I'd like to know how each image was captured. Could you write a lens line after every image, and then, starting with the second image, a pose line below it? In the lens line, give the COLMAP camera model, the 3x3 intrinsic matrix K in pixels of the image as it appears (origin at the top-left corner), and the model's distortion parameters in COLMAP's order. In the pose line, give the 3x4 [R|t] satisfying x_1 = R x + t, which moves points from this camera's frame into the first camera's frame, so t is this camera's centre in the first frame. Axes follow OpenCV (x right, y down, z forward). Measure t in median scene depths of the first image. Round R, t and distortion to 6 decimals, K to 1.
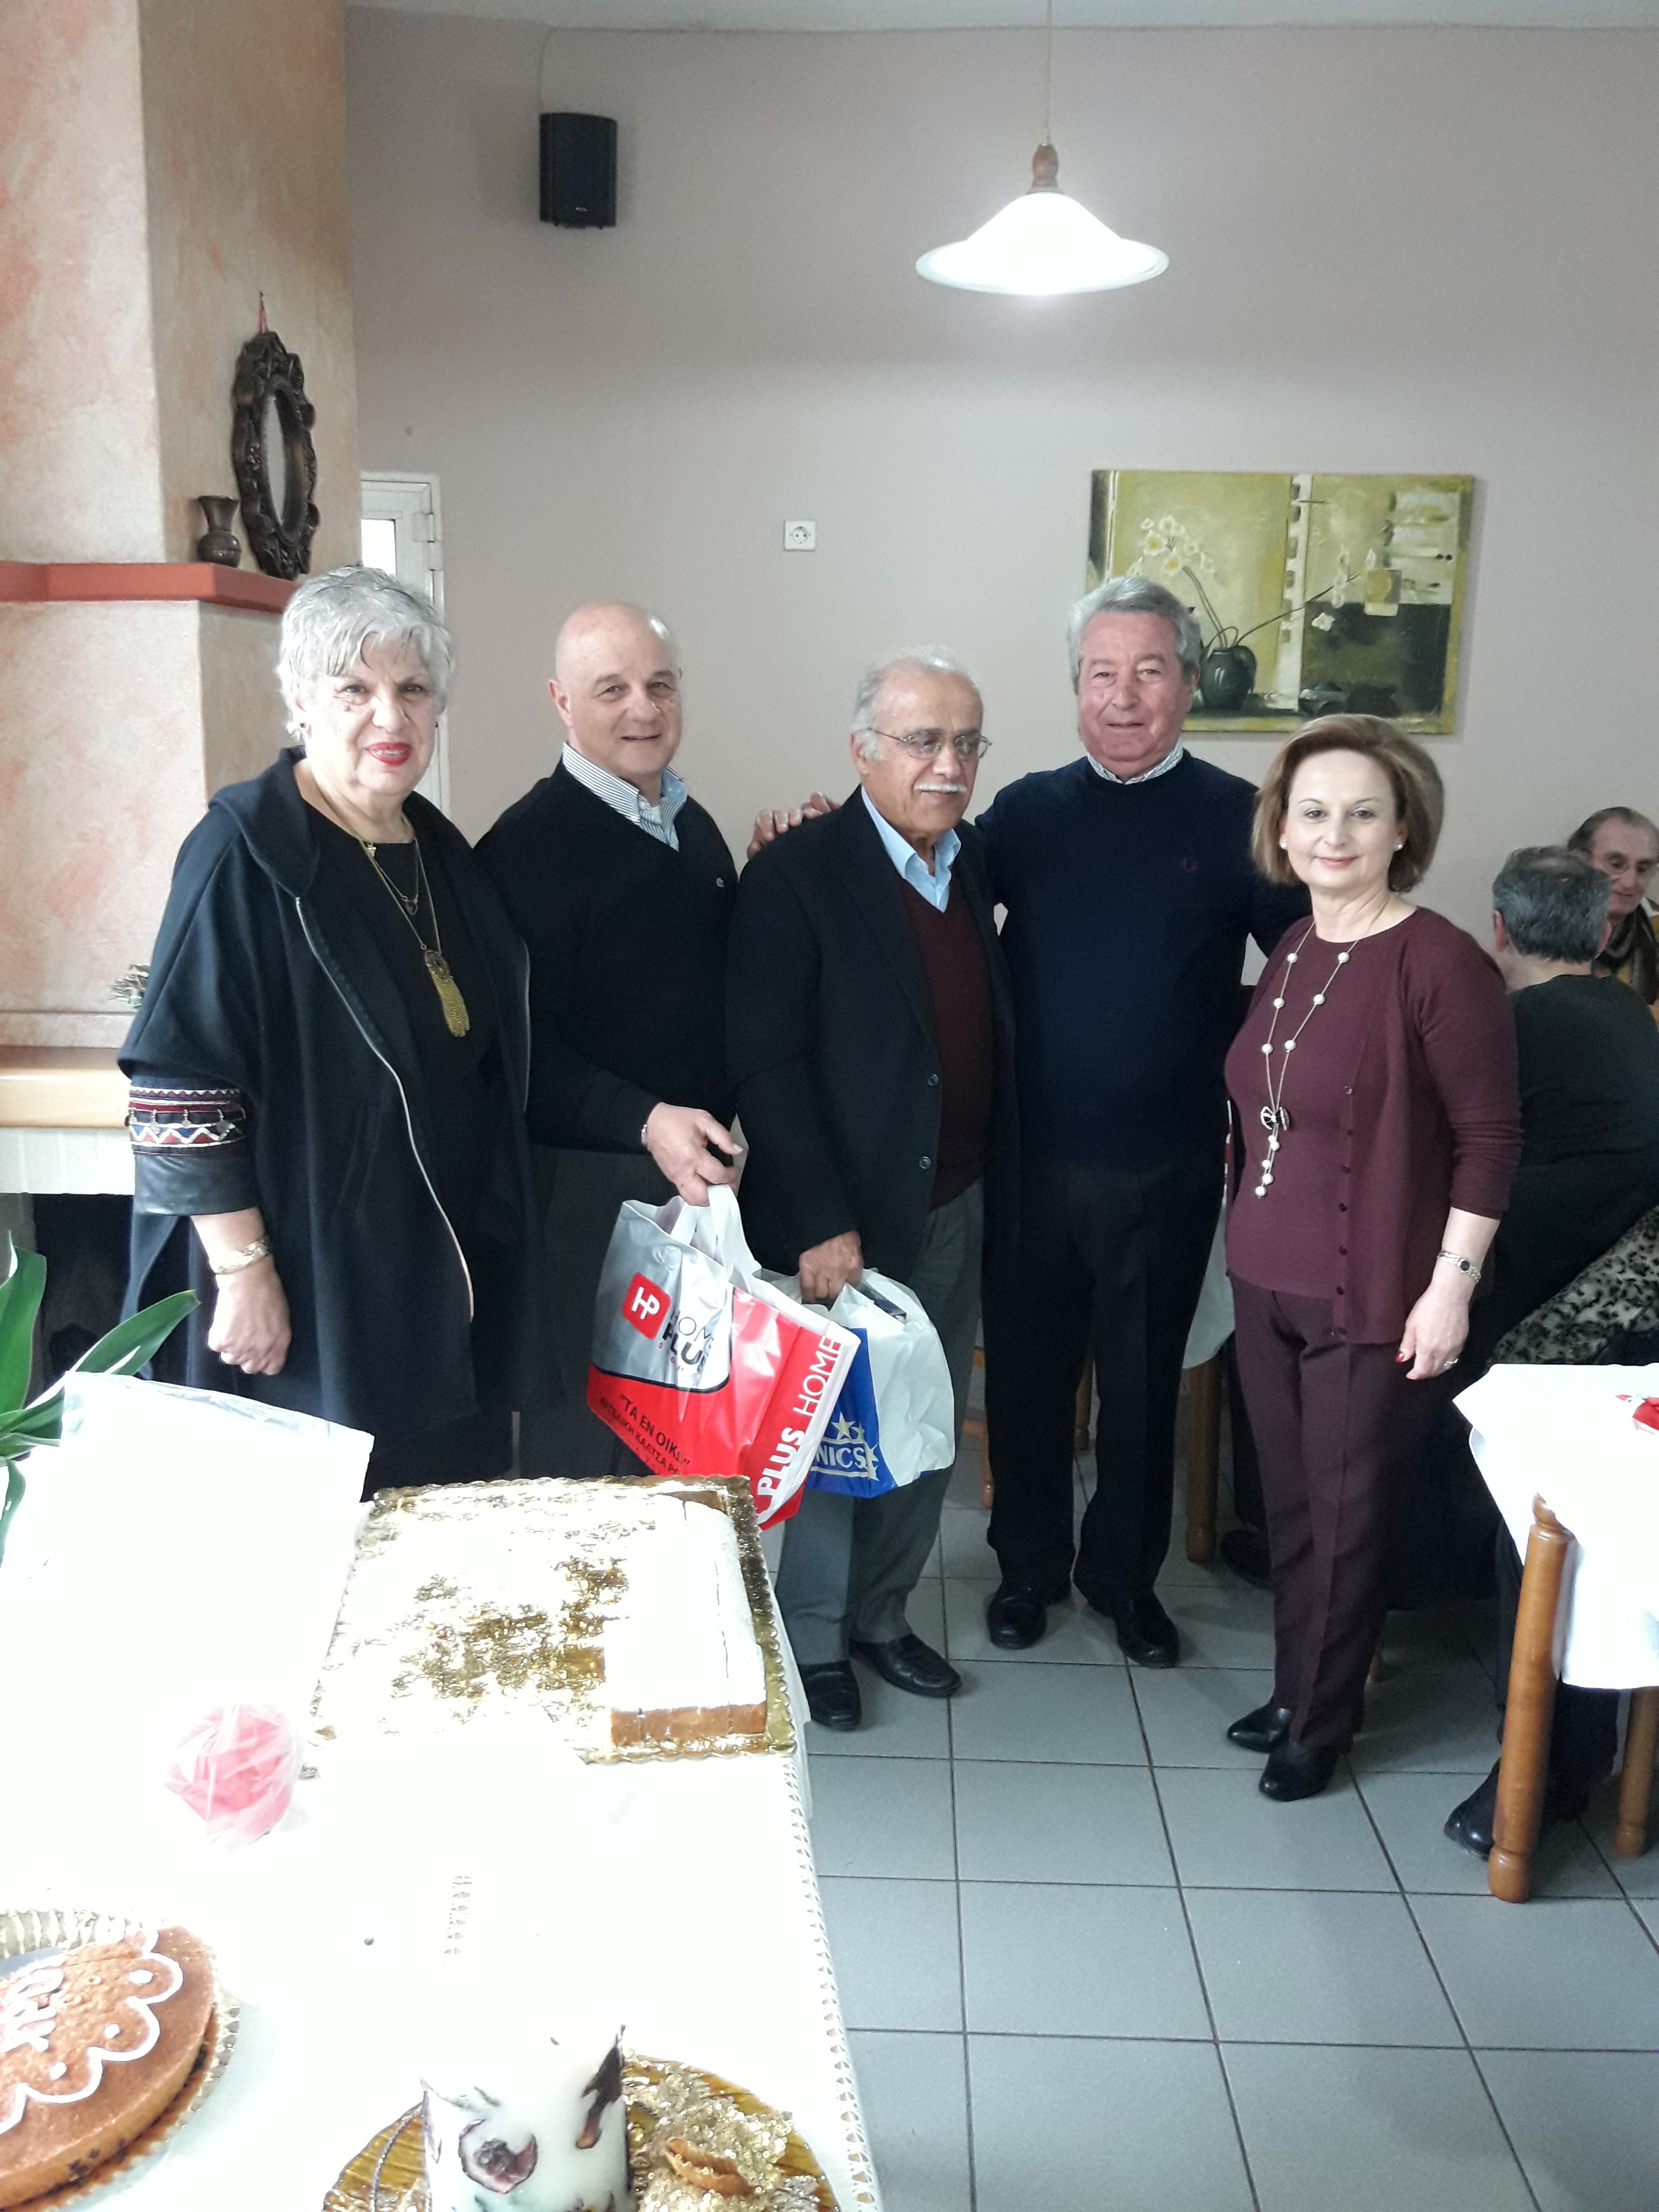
lens RADIAL K [[1892.2, 0, 829.5], [0, 1892.2, 1106.0], [0, 0, 1]] dist [-0.008873, -0.004692]
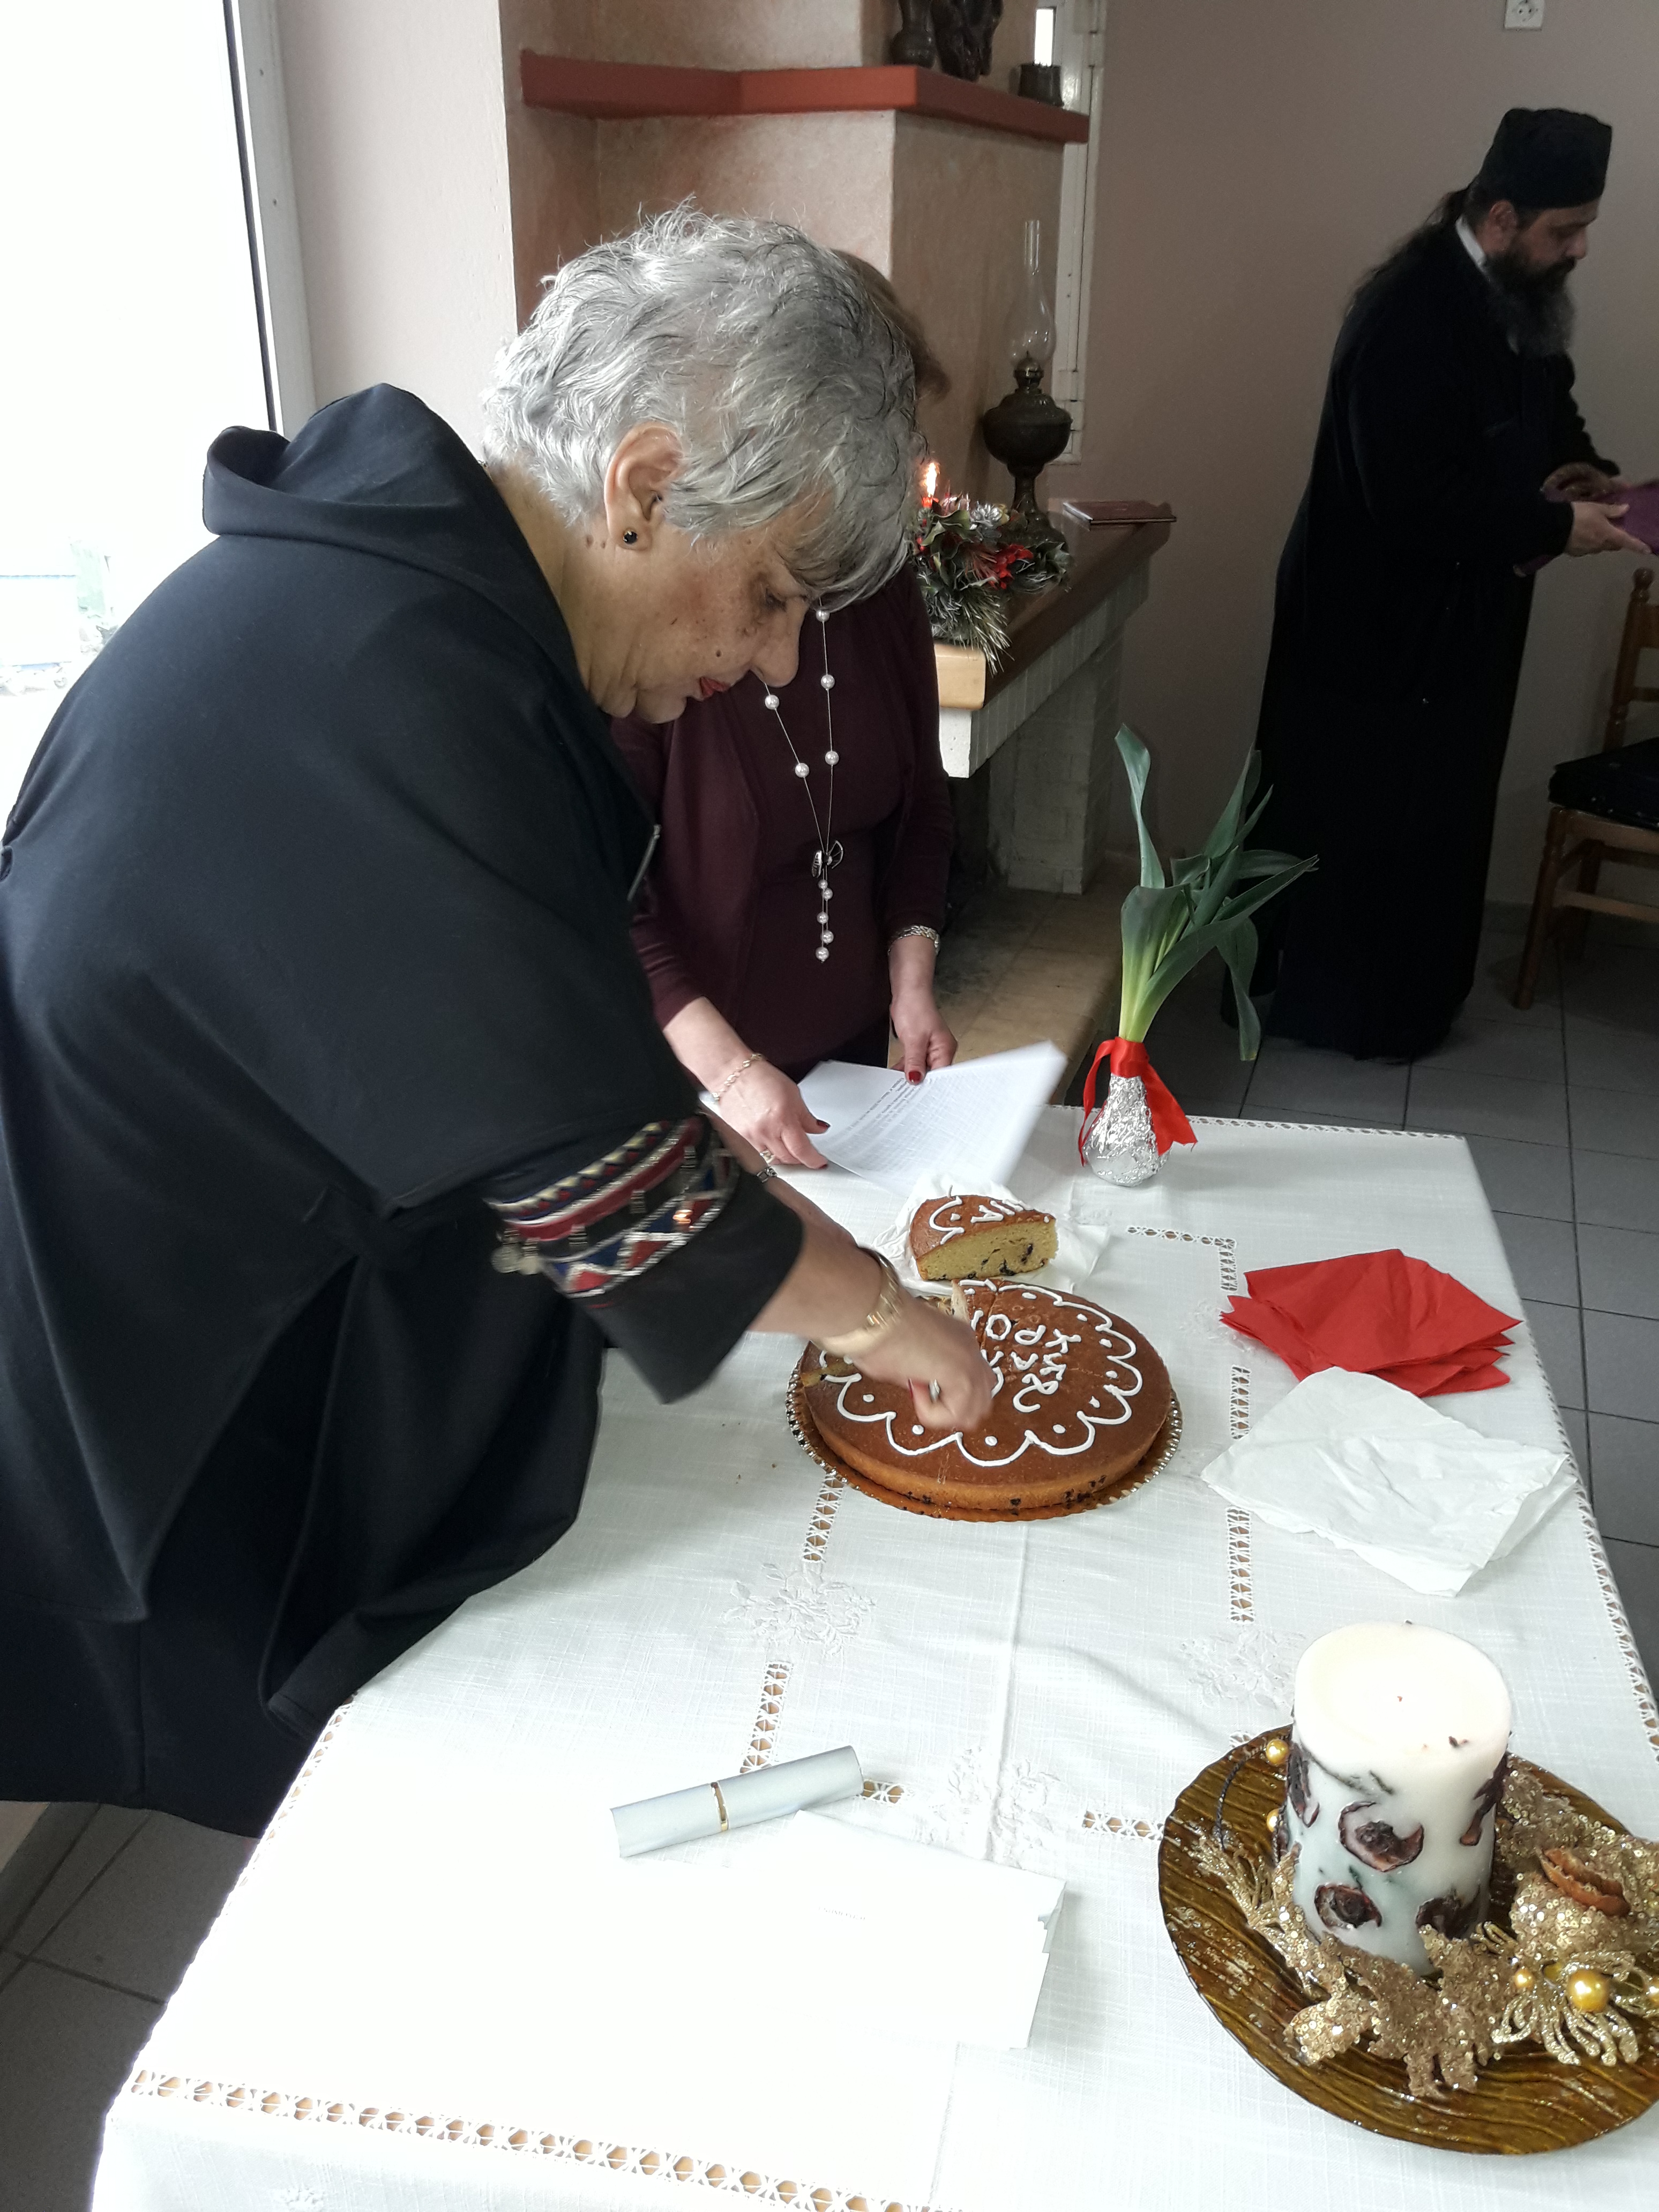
lens RADIAL K [[1892.2, 0, 829.5], [0, 1892.2, 1106.0], [0, 0, 1]] dist [-0.008873, -0.004692]
pose [[0.960669, 0.109075, -0.255376, -0.114716], [-0.048225, 0.971185, 0.233395, -0.013767], [0.273475, -0.211900, 0.938248, 0.037264]]
